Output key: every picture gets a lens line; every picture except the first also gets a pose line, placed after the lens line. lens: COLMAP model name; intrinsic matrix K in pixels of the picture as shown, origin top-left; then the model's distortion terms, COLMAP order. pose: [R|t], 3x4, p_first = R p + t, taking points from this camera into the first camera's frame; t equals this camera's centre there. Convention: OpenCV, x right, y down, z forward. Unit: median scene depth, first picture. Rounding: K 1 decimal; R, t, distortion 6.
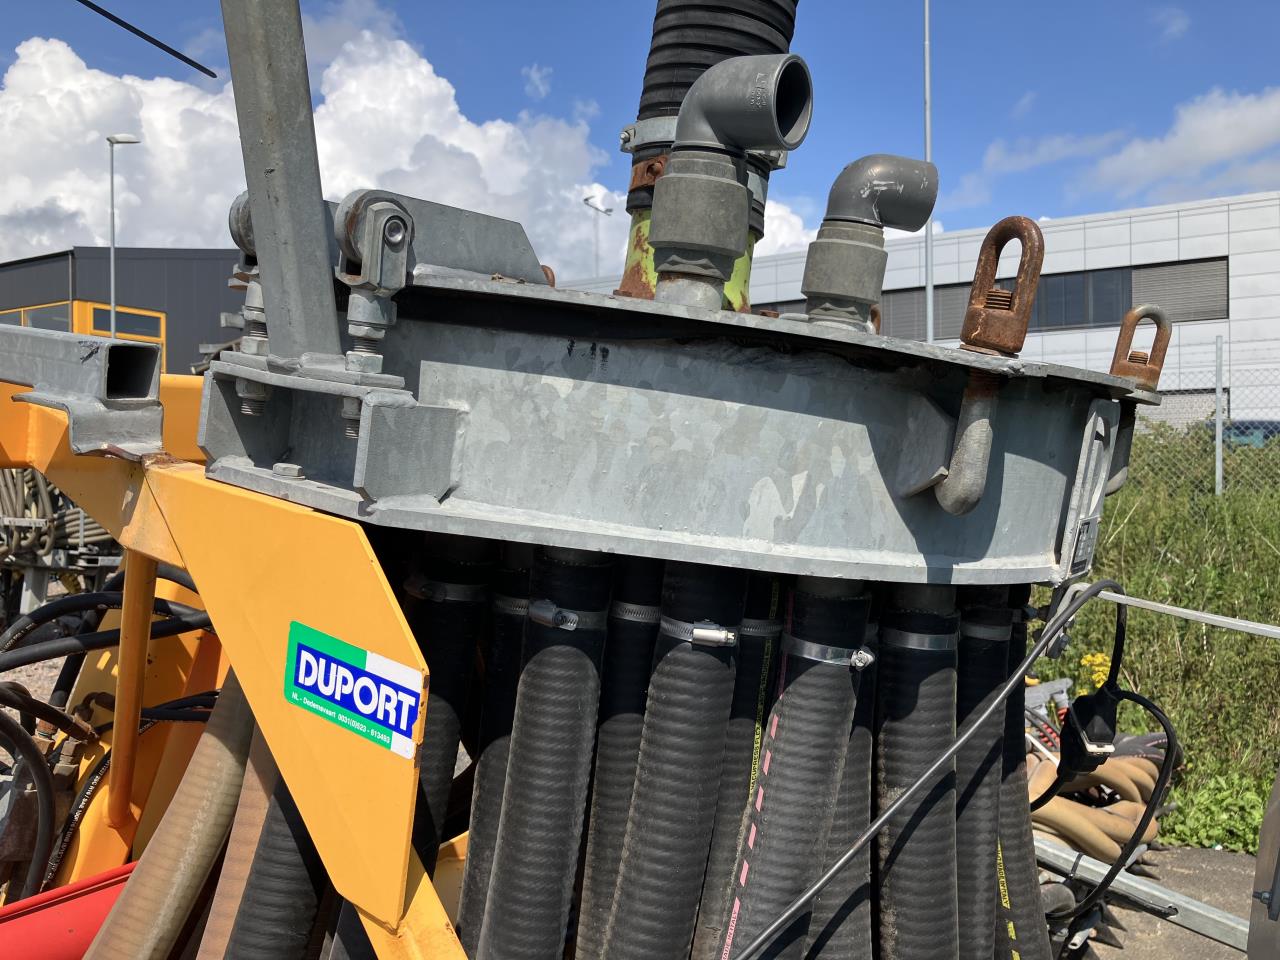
lens RADIAL K [[1048.4, 0, 630.3], [0, 1048.4, 480.9], [0, 0, 1]] dist [0.013729, -0.008325]
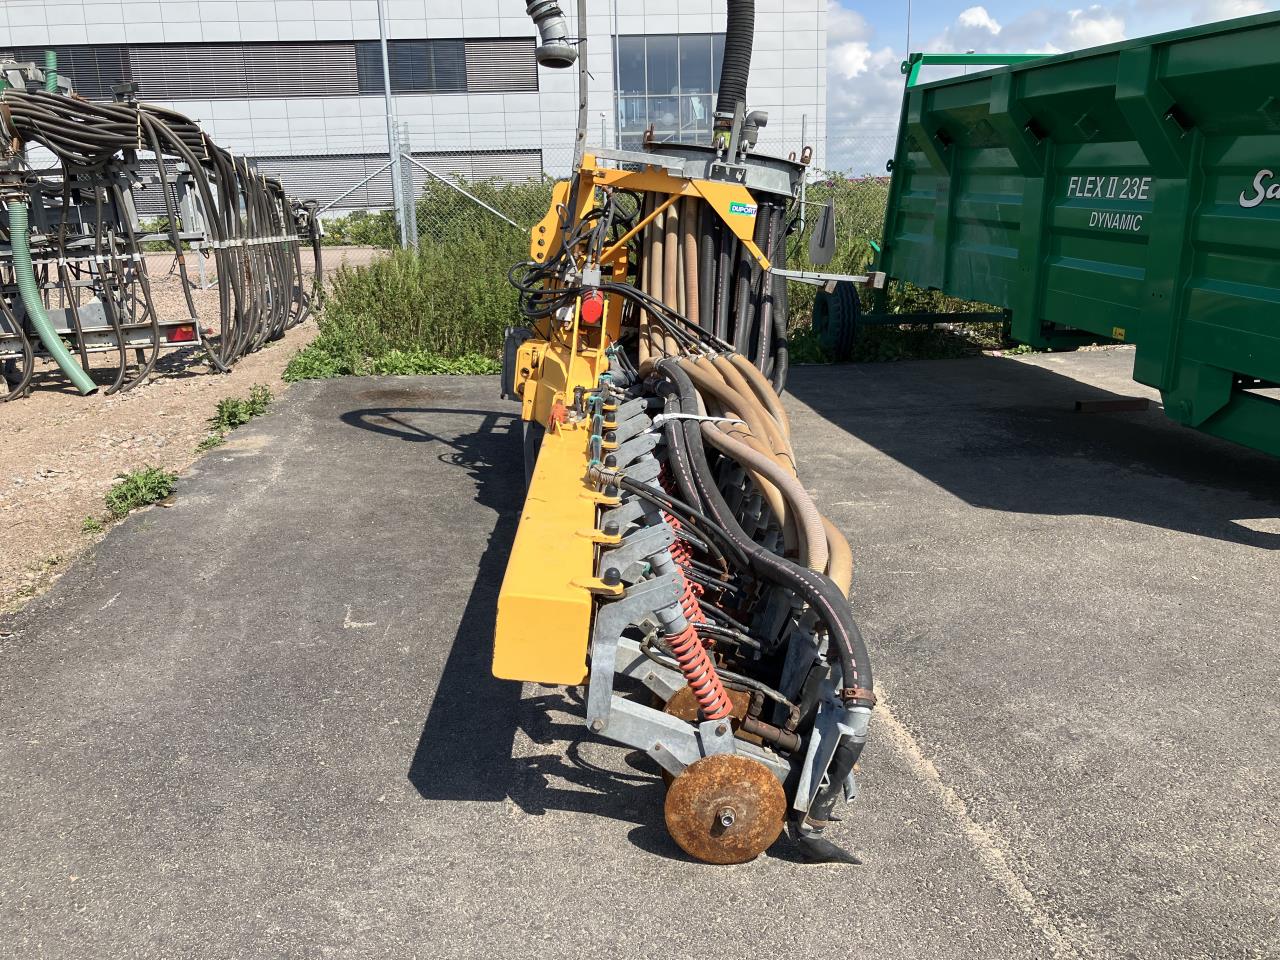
lens RADIAL K [[1071.2, 0, 629.1], [0, 1071.2, 494.1], [0, 0, 1]] dist [0.010199, -0.002494]
pose [[0.797501, -0.165314, 0.580227, -4.196223], [0.027631, 0.970726, 0.238593, 0.235563], [-0.602684, -0.174246, 0.778723, -3.557939]]
